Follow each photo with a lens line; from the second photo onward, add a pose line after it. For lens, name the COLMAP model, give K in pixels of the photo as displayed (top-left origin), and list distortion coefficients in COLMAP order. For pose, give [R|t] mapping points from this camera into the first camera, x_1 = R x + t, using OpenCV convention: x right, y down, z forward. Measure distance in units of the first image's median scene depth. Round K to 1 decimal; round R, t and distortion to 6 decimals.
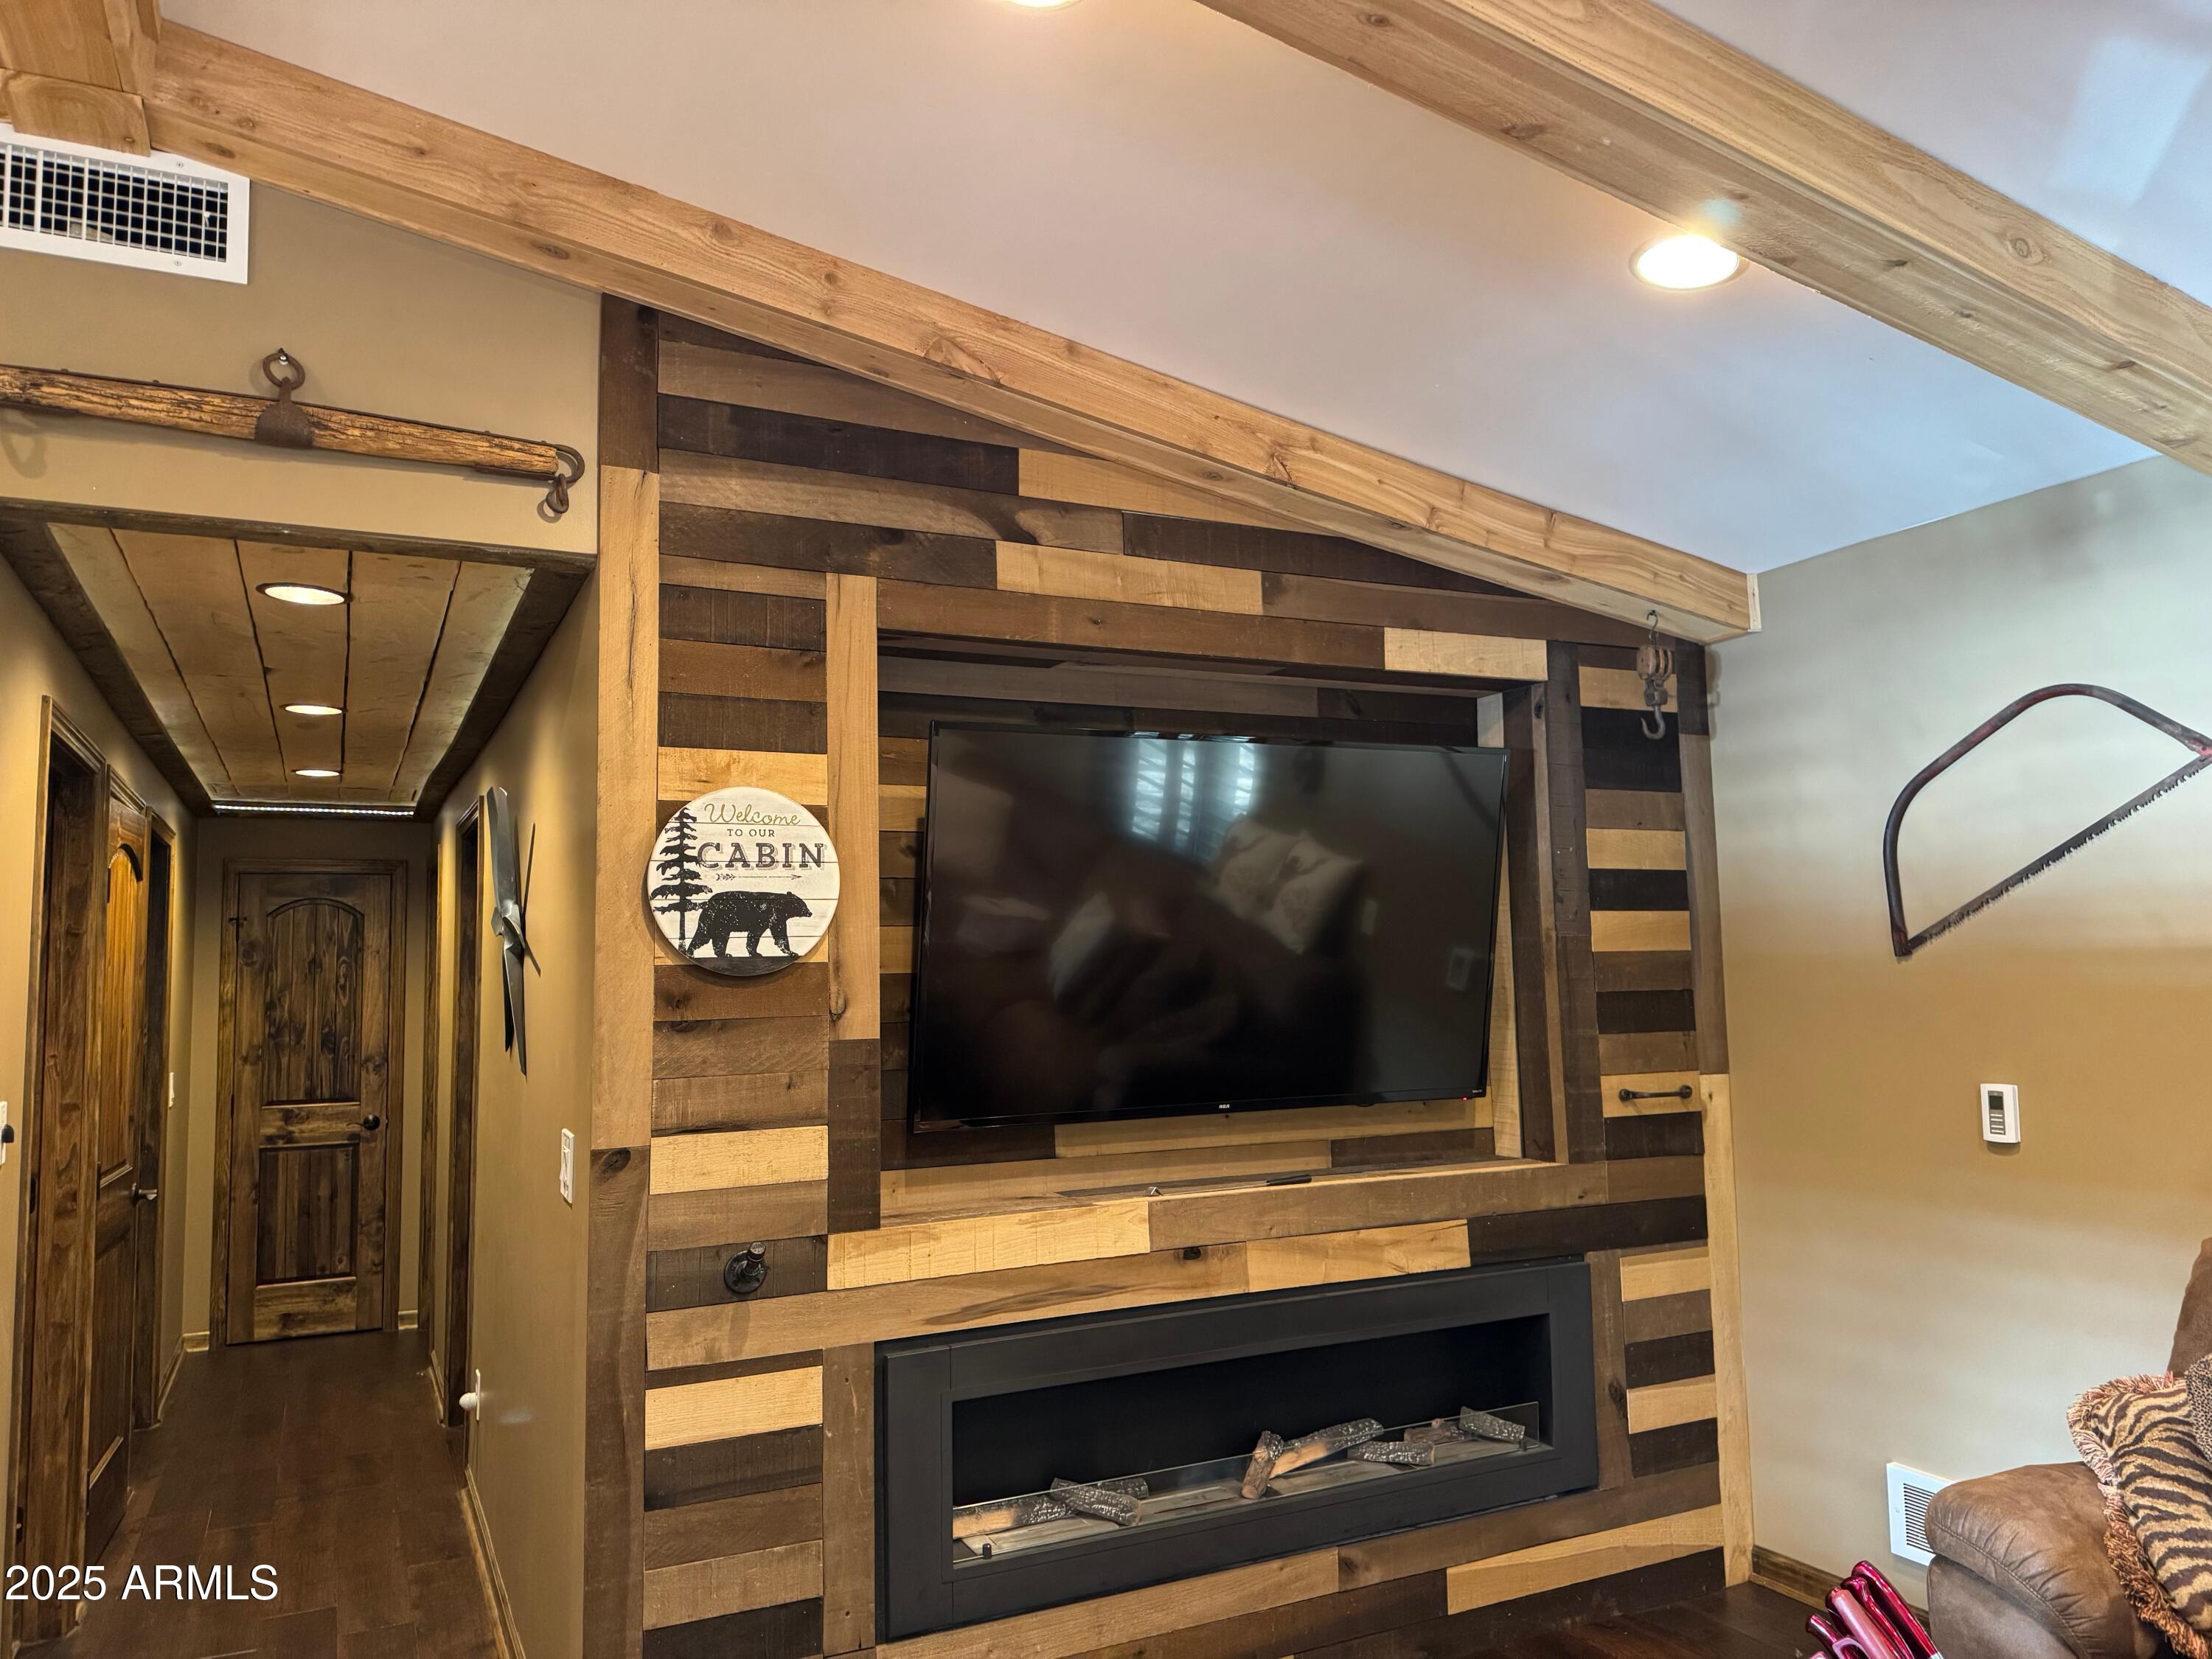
lens RADIAL K [[1540.4, 0, 1098.3], [0, 1540.4, 823.1], [0, 0, 1]] dist [0.146395, -0.290357]
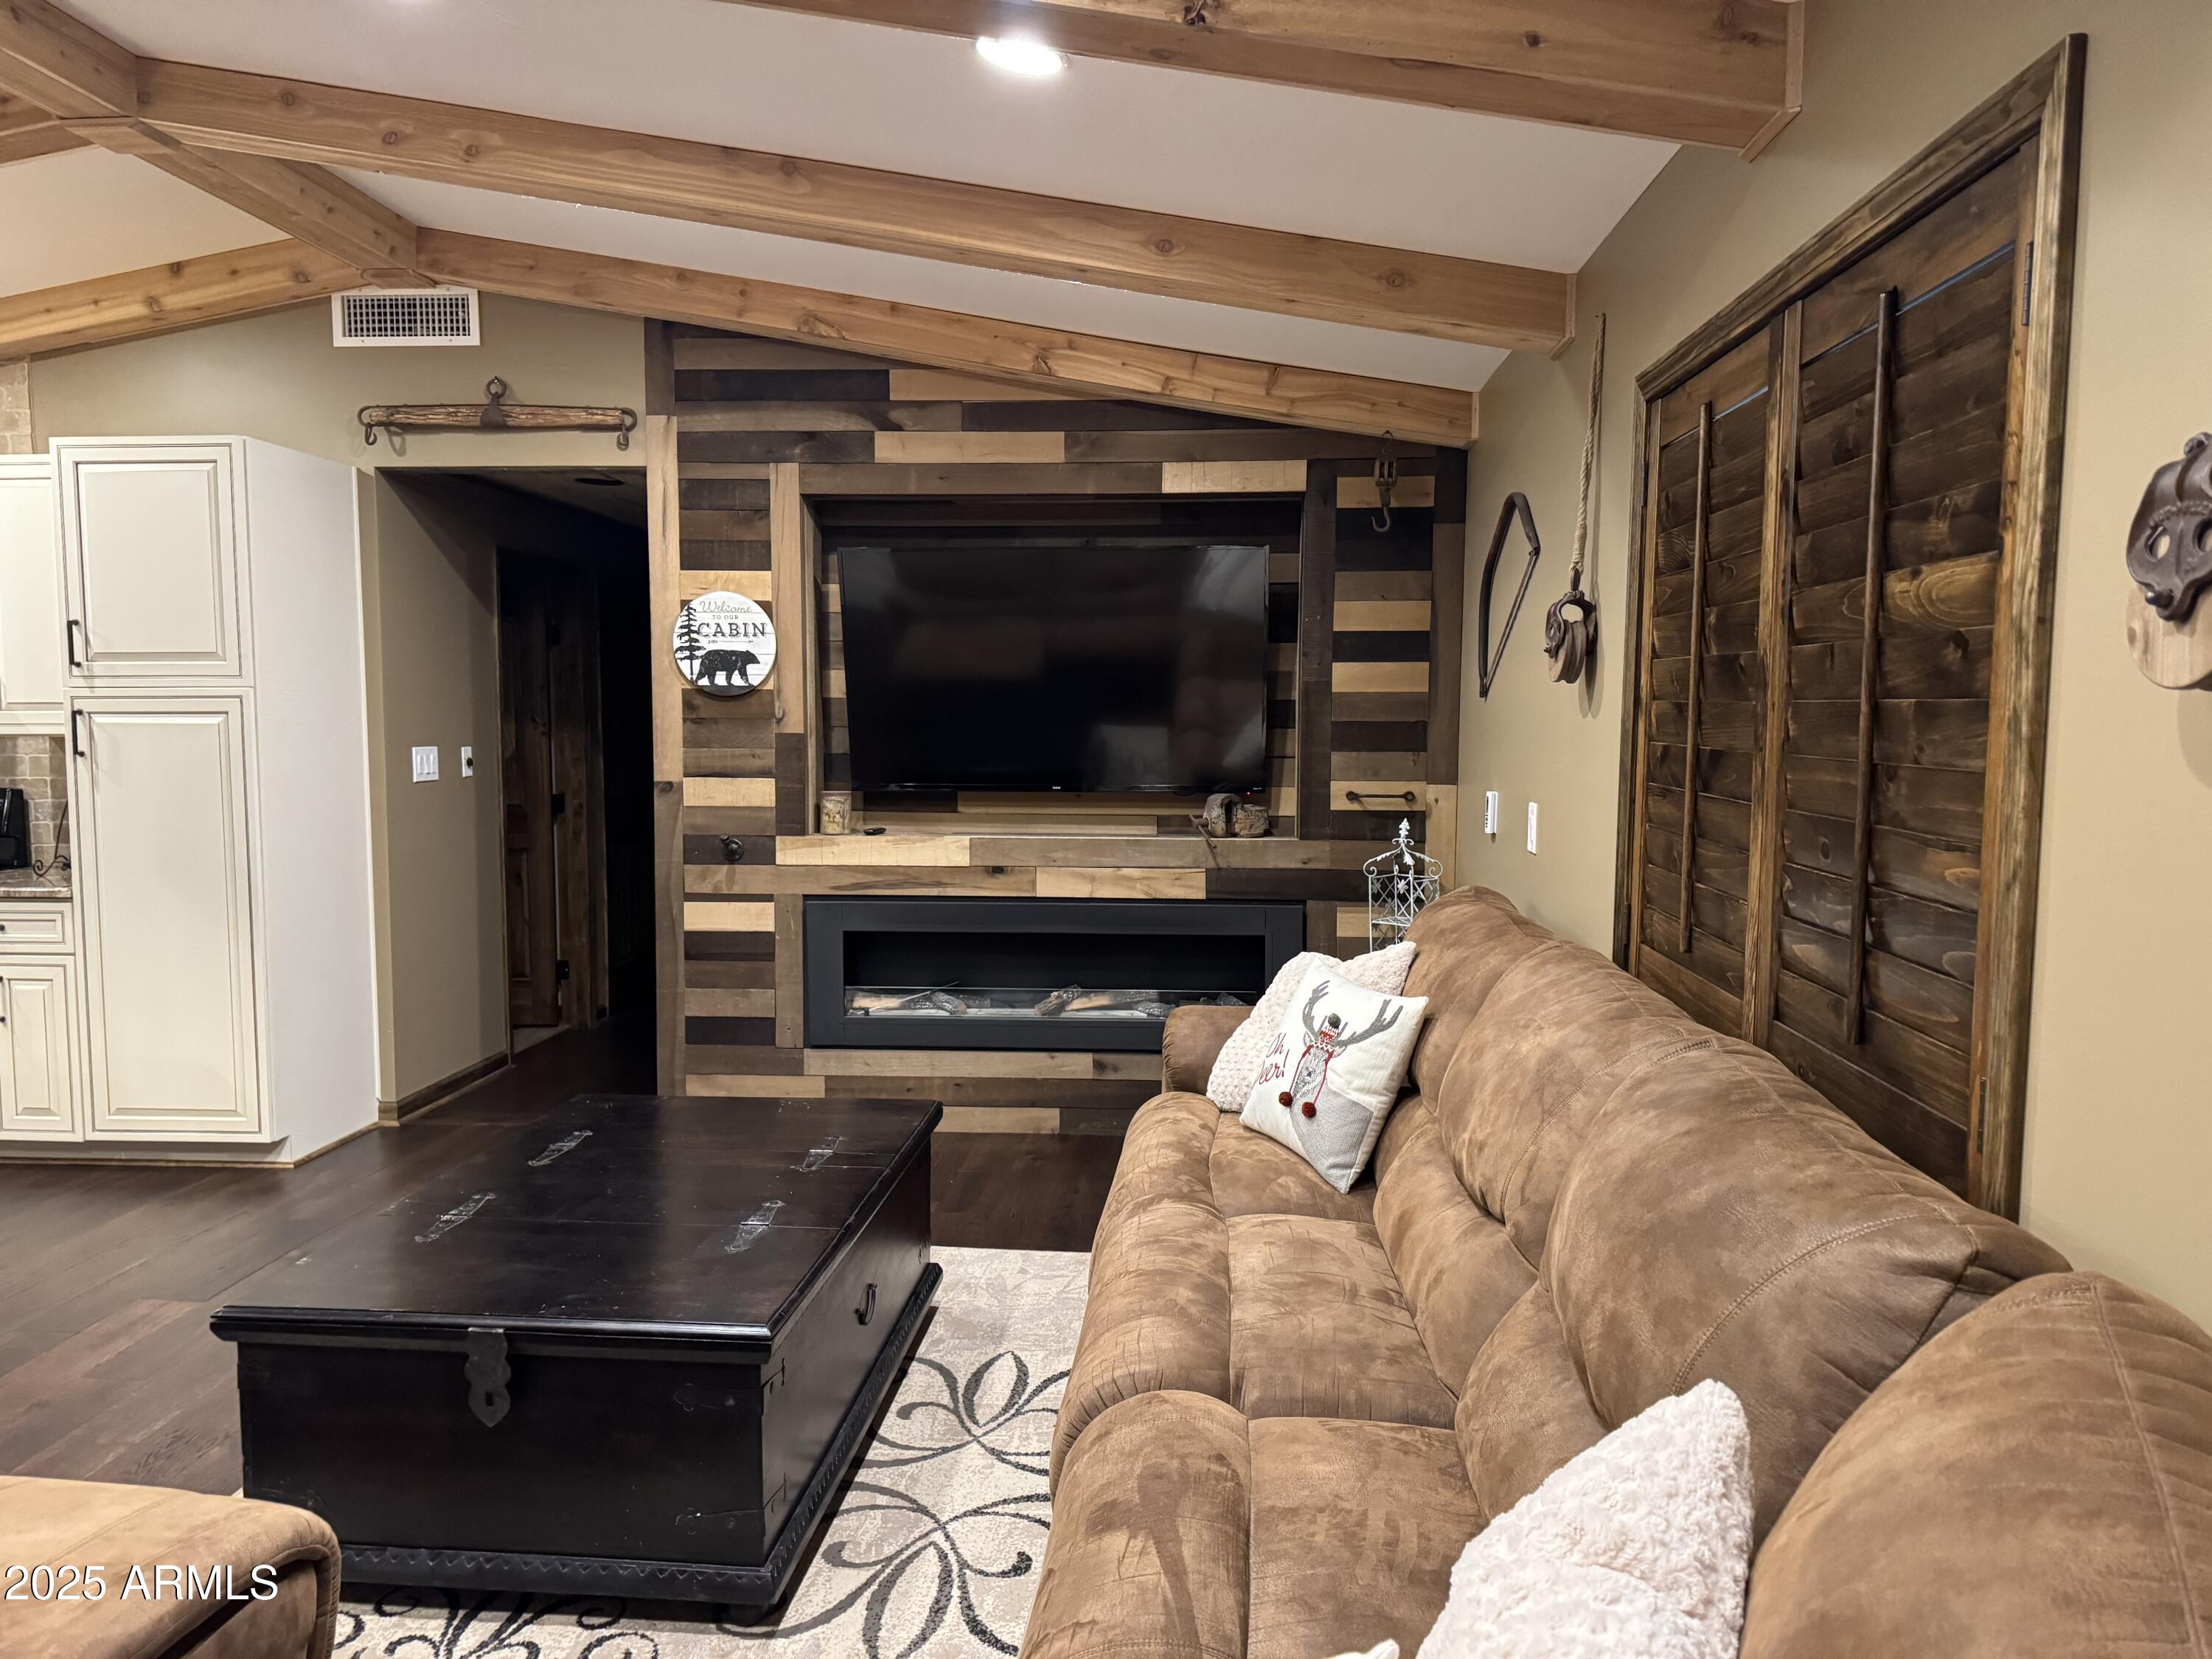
lens RADIAL K [[1542.9, 0, 1111.0], [0, 1542.9, 846.3], [0, 0, 1]] dist [0.081971, -0.097398]
pose [[0.866269, 0.066383, -0.495149, 1.079835], [0.025750, 0.983882, 0.176956, -0.039542], [0.498915, -0.166041, 0.850597, -0.369213]]
